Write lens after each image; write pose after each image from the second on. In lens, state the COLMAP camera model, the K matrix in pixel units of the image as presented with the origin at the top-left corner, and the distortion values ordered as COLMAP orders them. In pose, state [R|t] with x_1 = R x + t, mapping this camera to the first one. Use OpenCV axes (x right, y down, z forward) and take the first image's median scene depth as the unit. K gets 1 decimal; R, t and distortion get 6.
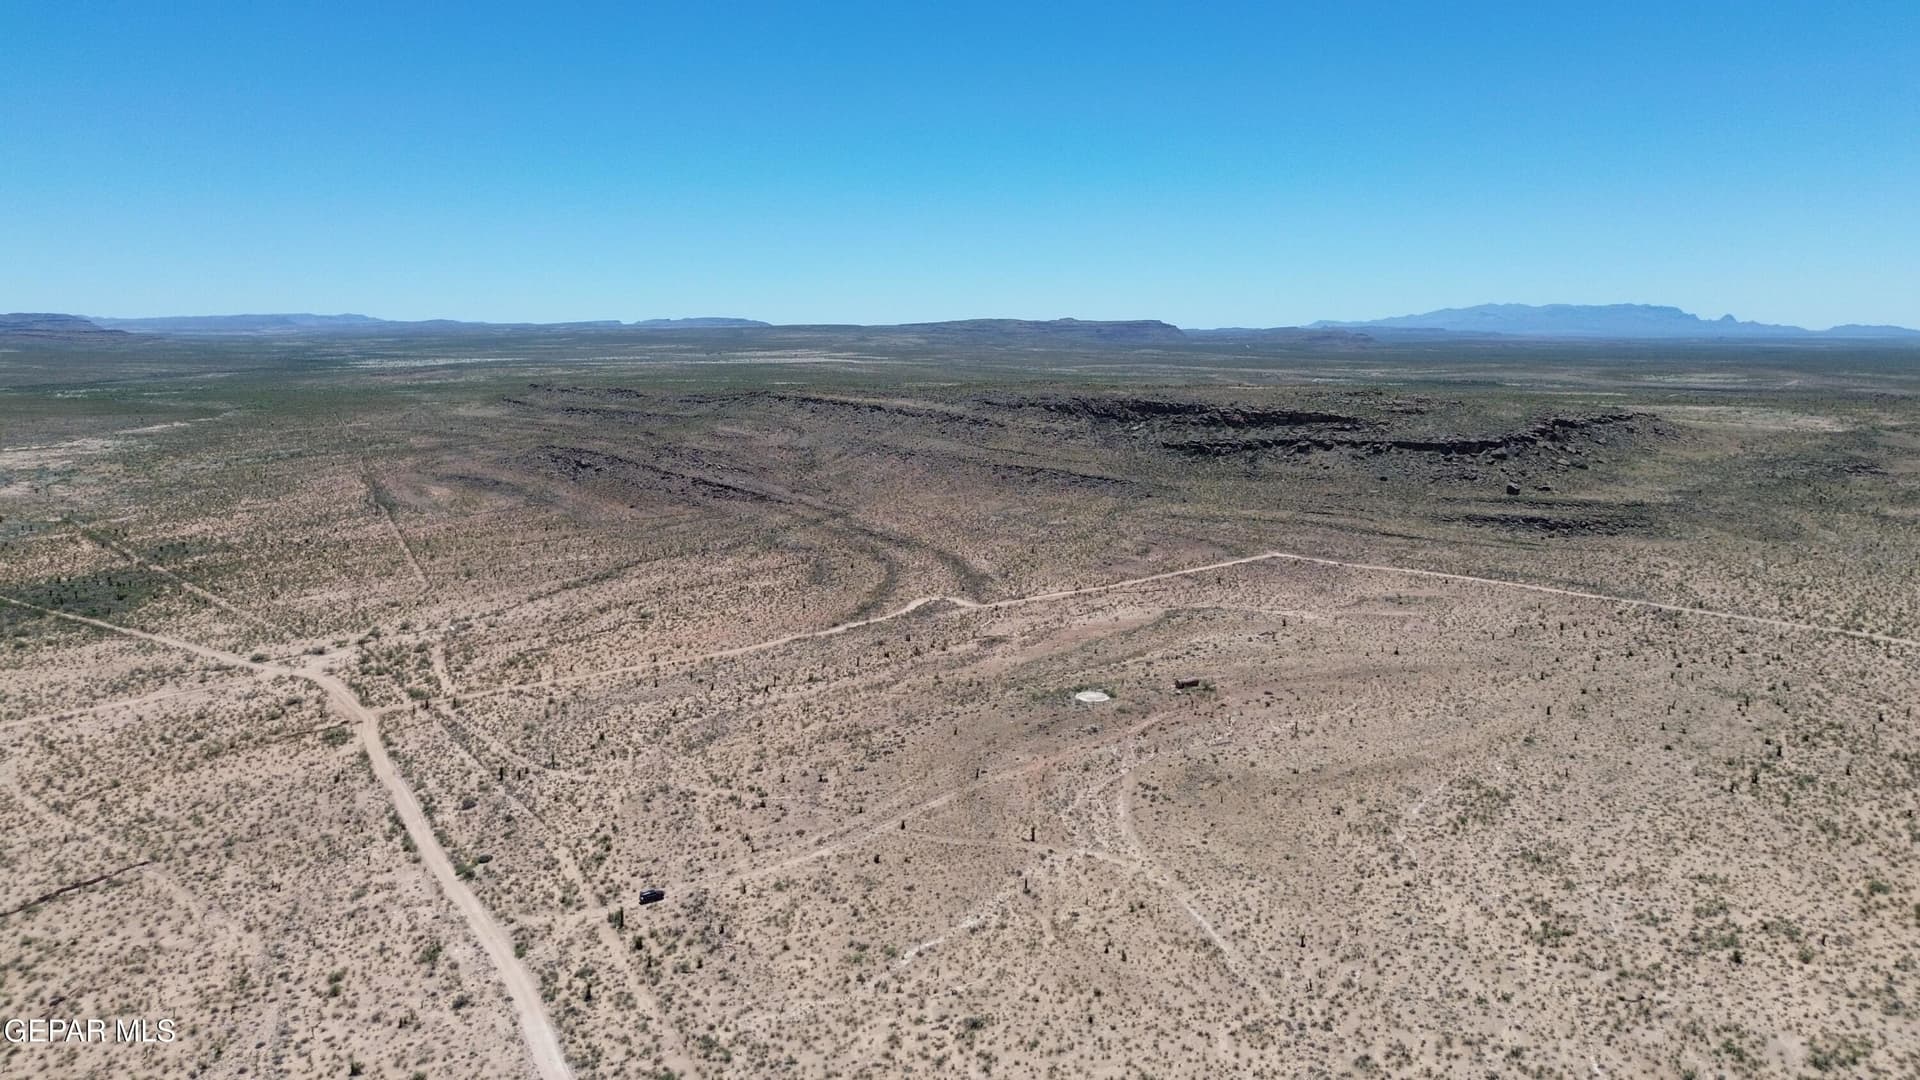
lens RADIAL K [[1361.6, 0, 953.6], [0, 1361.6, 542.2], [0, 0, 1]] dist [0.064171, -0.064652]
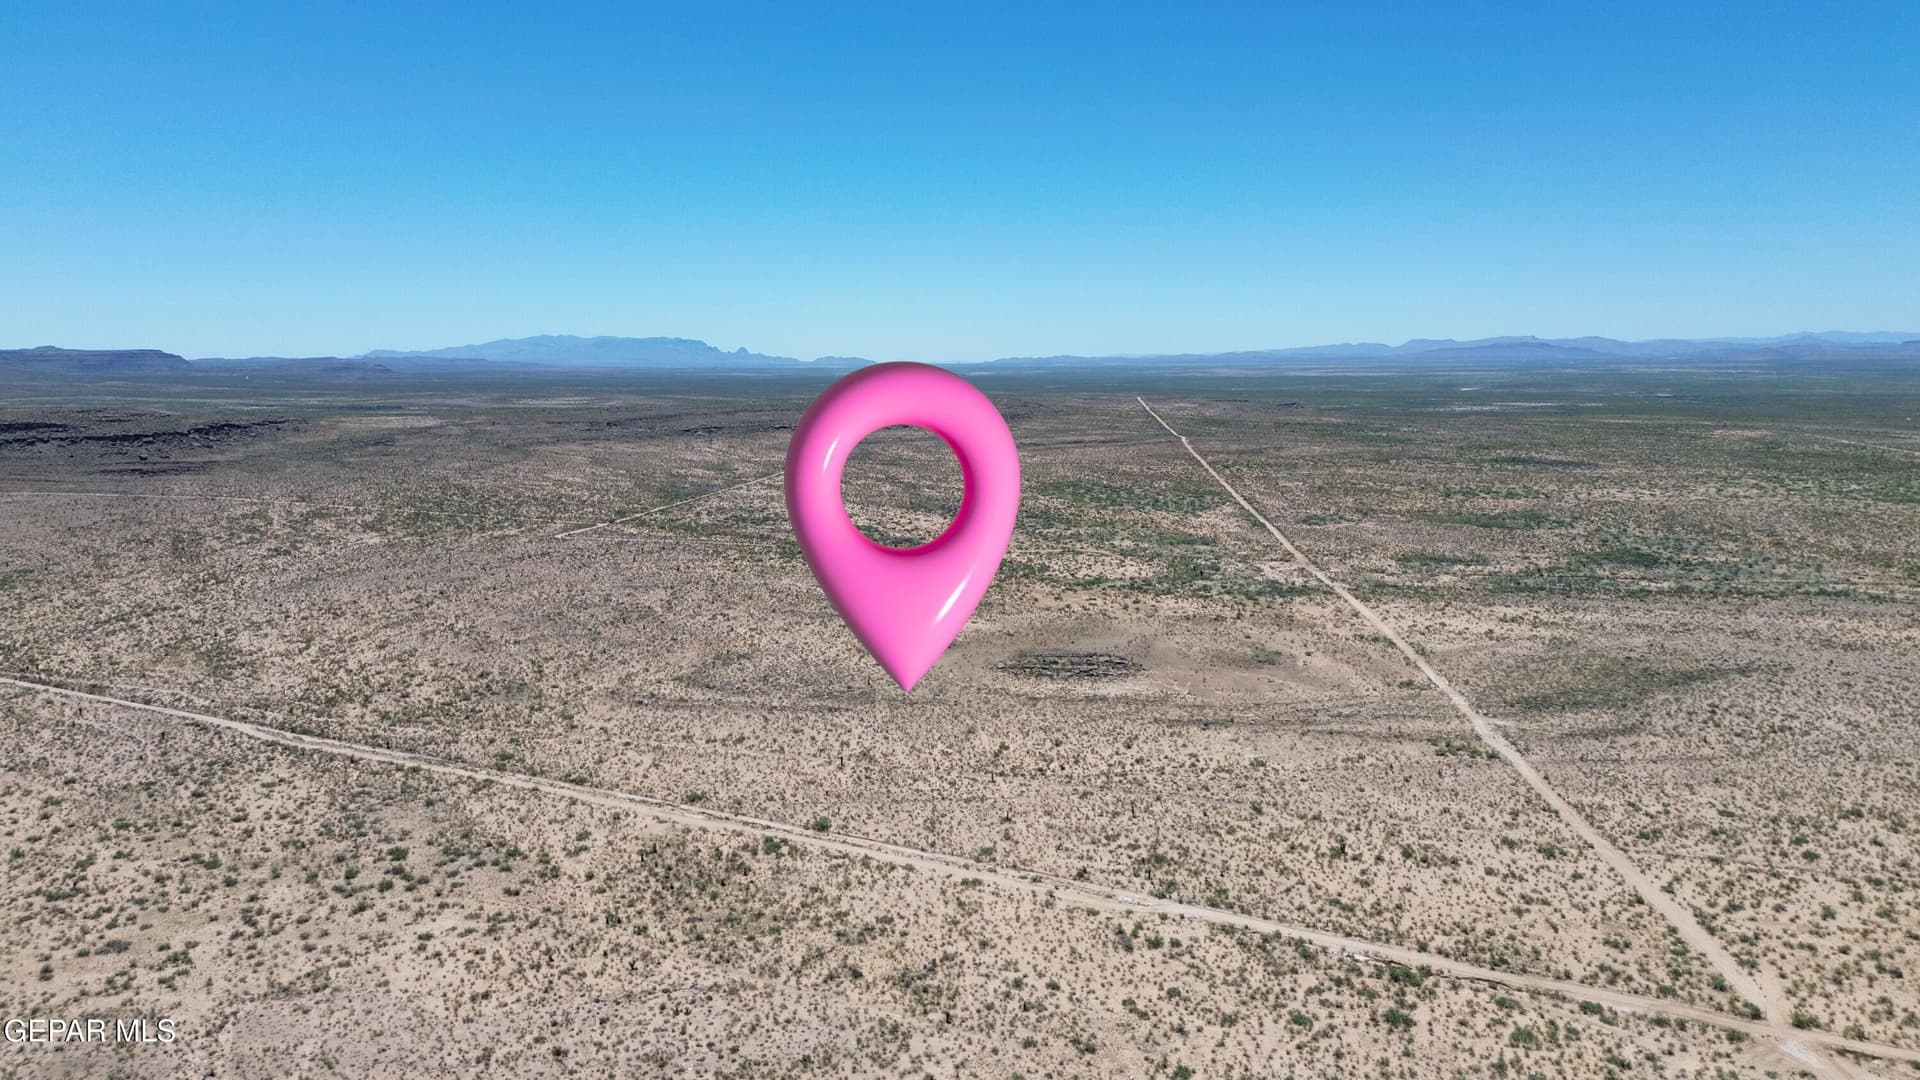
lens RADIAL K [[1361.6, 0, 963.1], [0, 1361.6, 541.8], [0, 0, 1]] dist [0.064171, -0.064652]
pose [[0.796075, -0.084360, 0.599290, 0.171639], [0.096945, 0.995225, 0.011316, 0.187318], [-0.597383, 0.049090, 0.800452, -1.364258]]
